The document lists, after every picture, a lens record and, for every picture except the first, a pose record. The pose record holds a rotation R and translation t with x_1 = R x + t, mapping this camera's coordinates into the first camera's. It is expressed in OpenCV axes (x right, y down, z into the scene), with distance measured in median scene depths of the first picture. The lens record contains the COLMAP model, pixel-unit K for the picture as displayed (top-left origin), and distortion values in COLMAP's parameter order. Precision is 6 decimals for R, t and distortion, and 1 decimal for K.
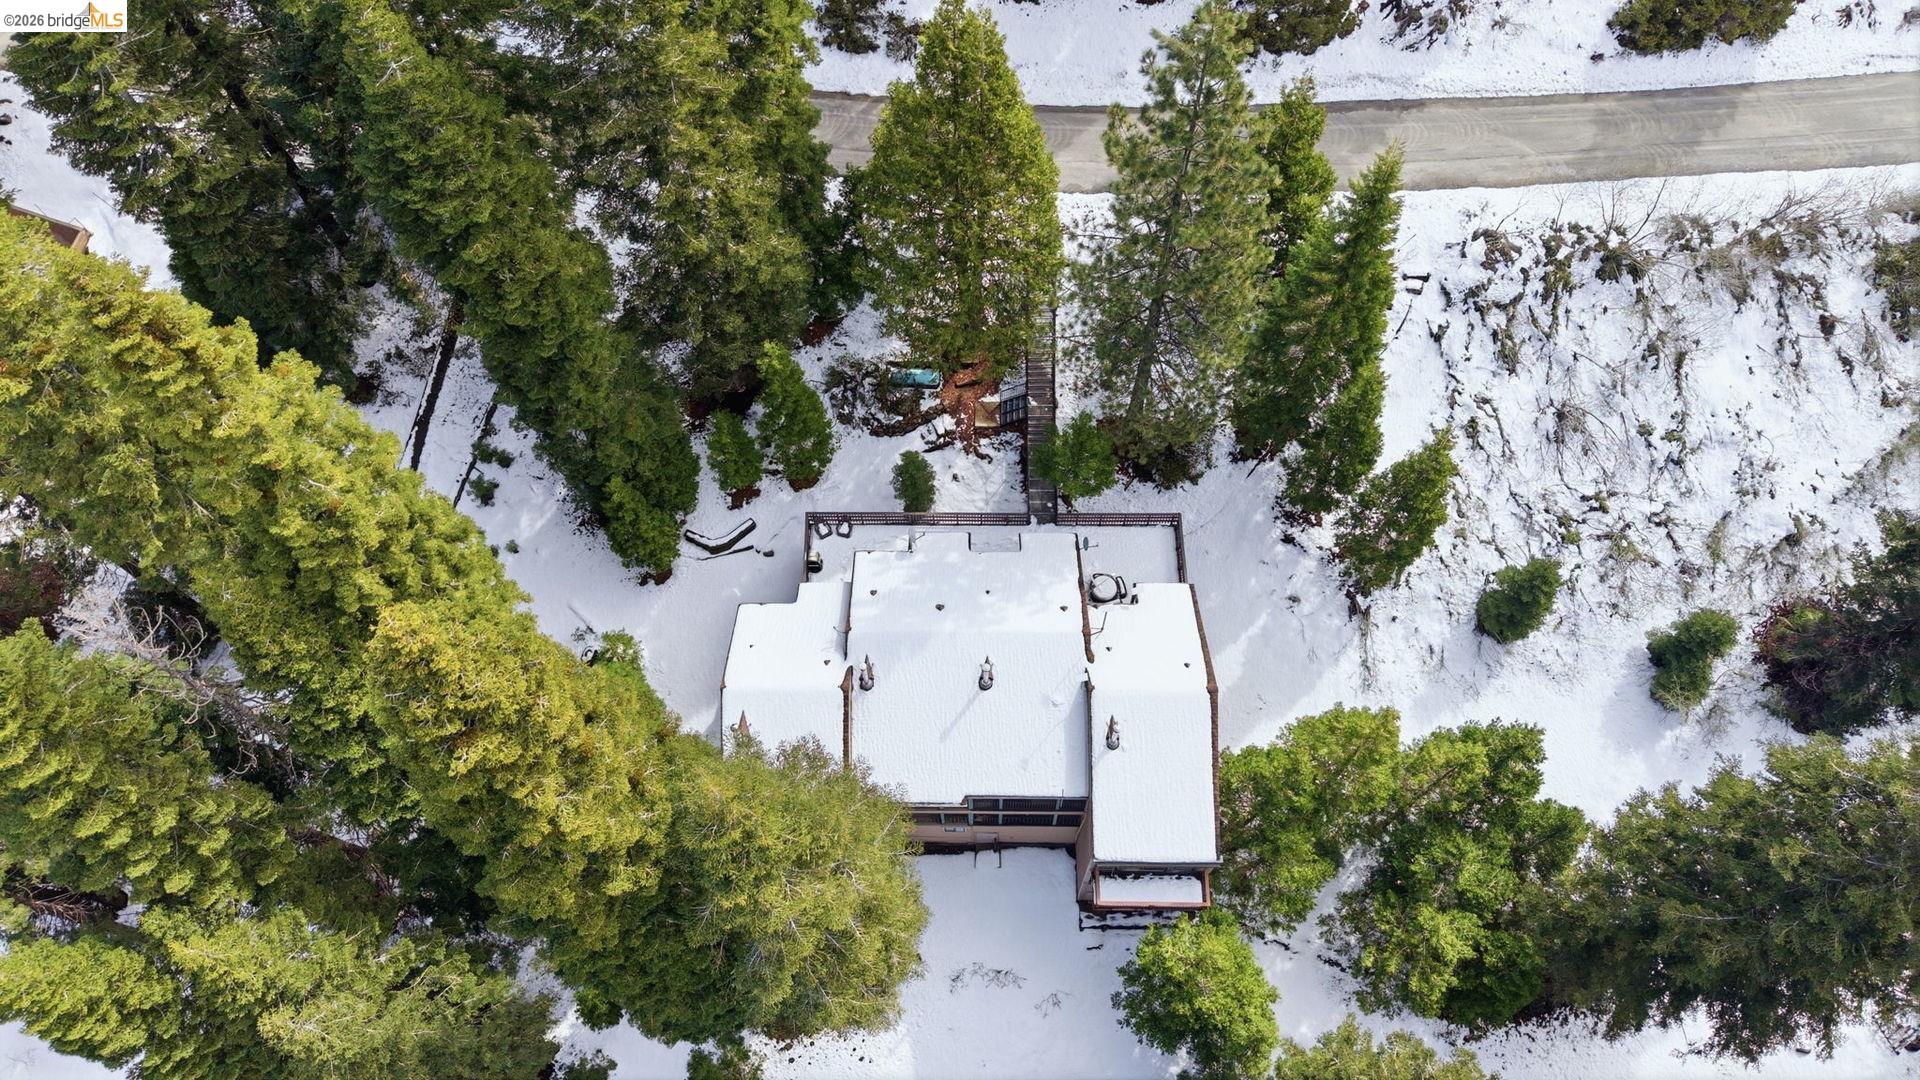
lens RADIAL K [[1278.4, 0, 960.2], [0, 1278.4, 541.0], [0, 0, 1]] dist [0.011076, -0.003121]
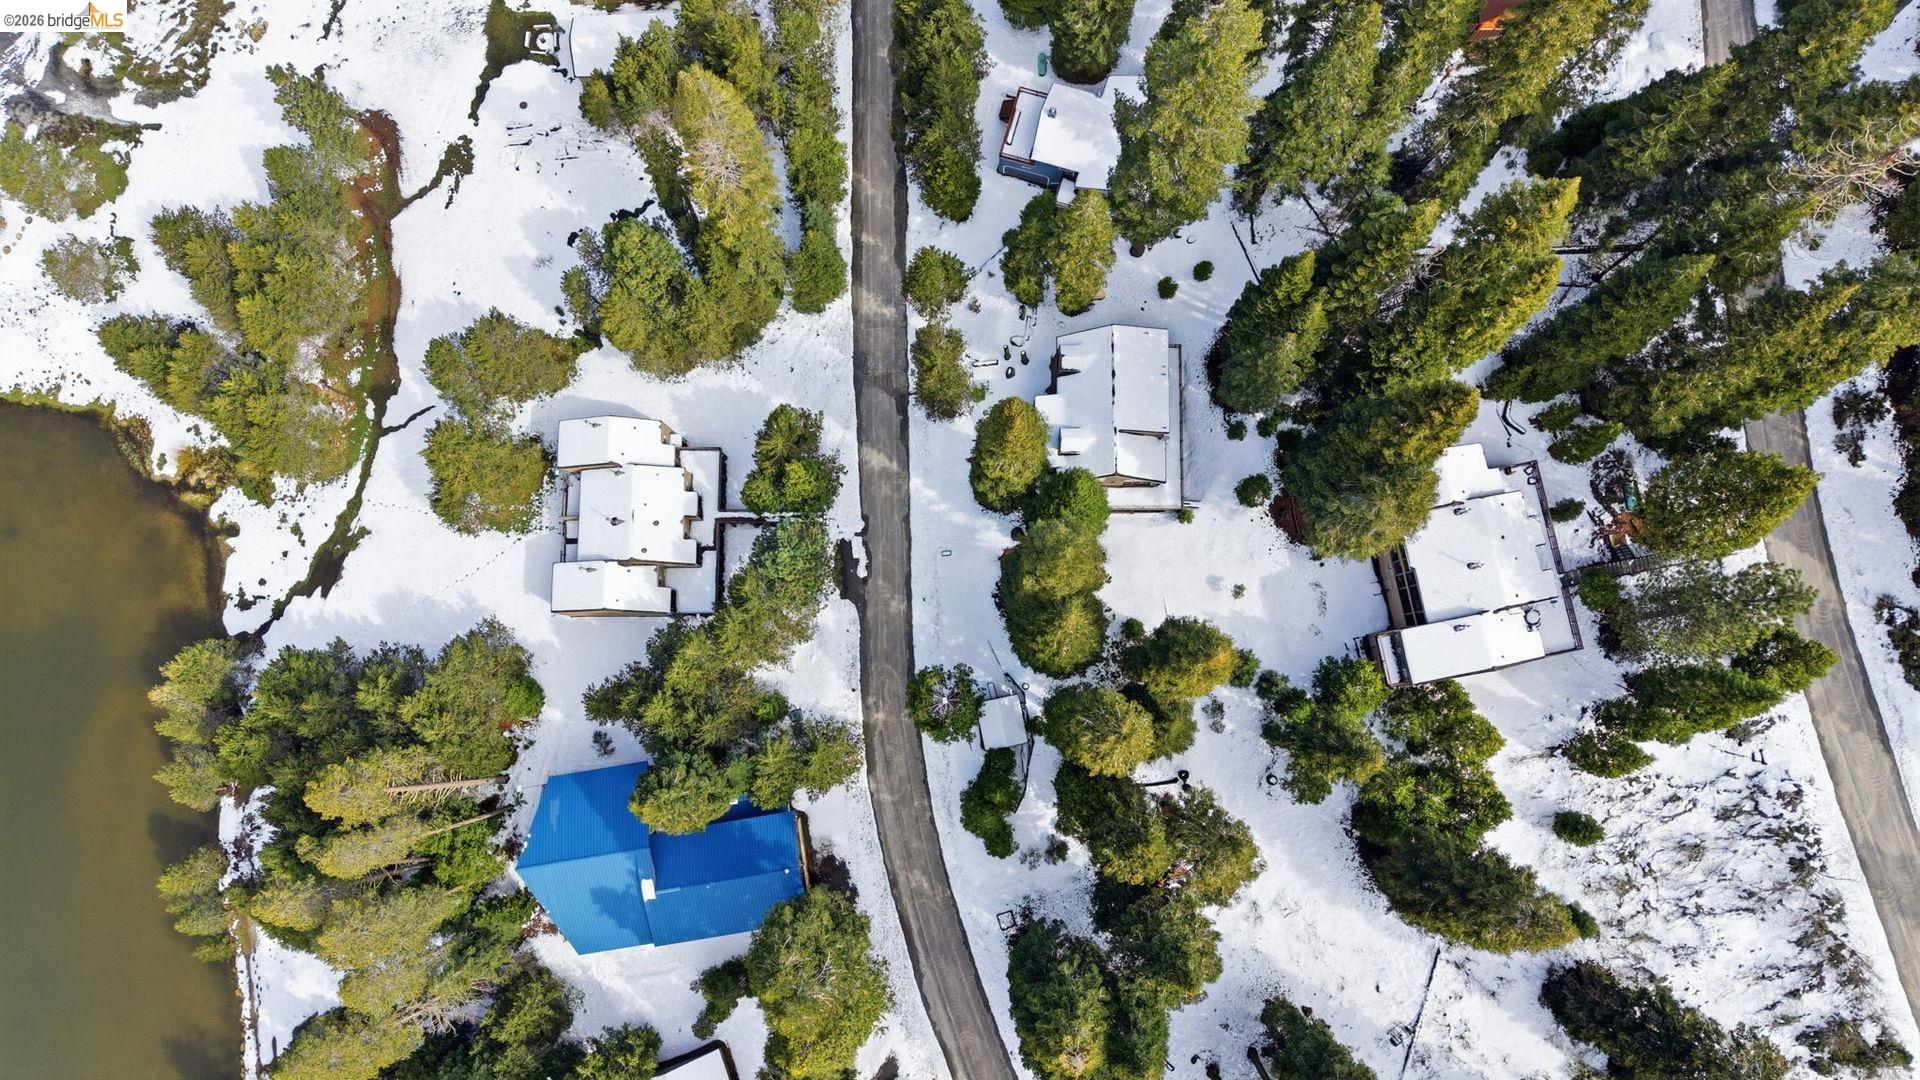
lens RADIAL K [[1278.4, 0, 963.0], [0, 1278.4, 535.8], [0, 0, 1]] dist [0.011076, -0.003121]
pose [[0.199506, 0.974462, -0.103061, 0.017960], [-0.886671, 0.224298, 0.404356, -0.010620], [0.417146, 0.010710, 0.908776, -1.100419]]
